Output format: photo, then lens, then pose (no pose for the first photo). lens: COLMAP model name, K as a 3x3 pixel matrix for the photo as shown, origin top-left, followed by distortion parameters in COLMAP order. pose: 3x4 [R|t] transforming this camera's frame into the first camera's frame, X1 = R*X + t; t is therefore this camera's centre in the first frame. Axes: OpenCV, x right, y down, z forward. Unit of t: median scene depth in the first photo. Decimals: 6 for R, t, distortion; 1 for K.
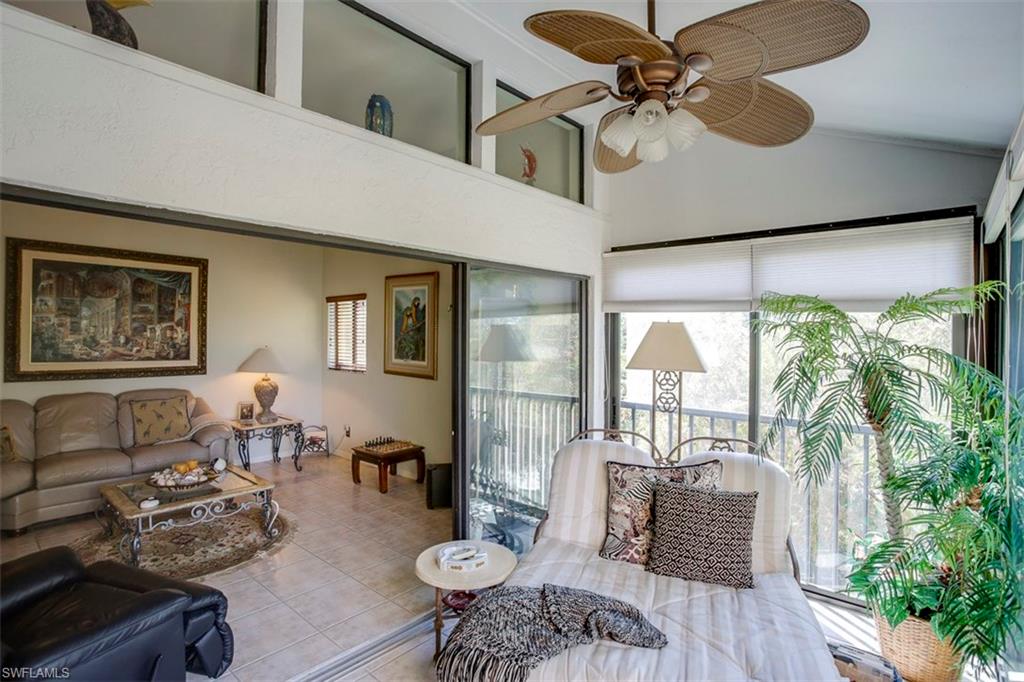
lens RADIAL K [[505.2, 0, 512.0], [0, 505.2, 341.0], [0, 0, 1]] dist [-0.062020, 0.034101]
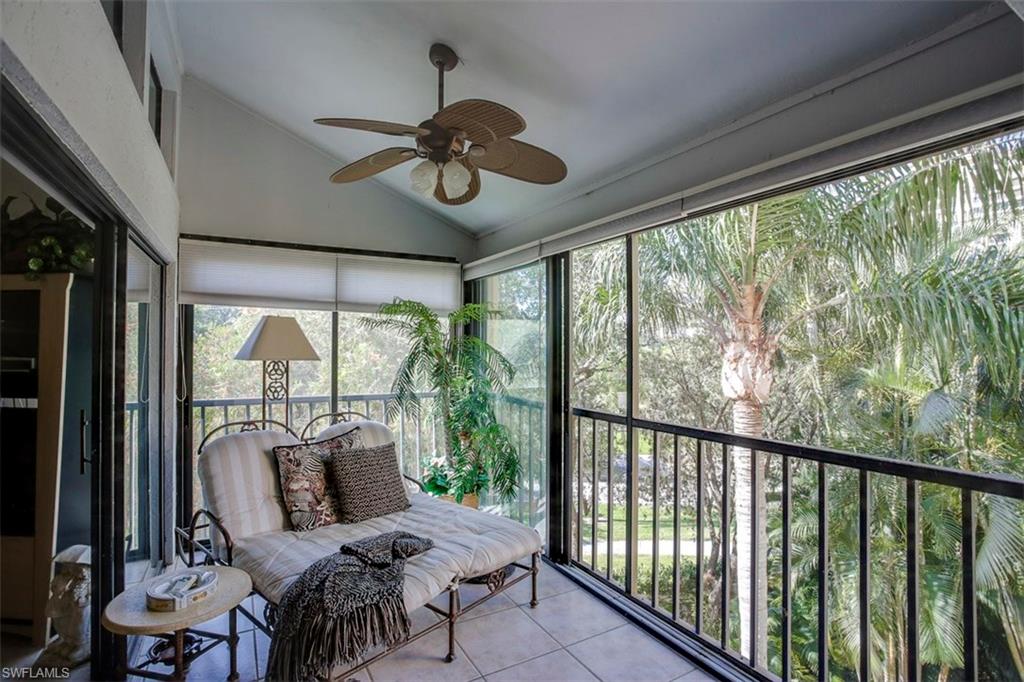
lens RADIAL K [[492.2, 0, 512.0], [0, 492.2, 341.0], [0, 0, 1]] dist [-0.059307, 0.030743]
pose [[0.335221, 0.004707, 0.942128, -0.336231], [0.009882, 0.999915, -0.008512, 0.019279], [-0.942088, 0.012164, 0.335146, 0.114960]]
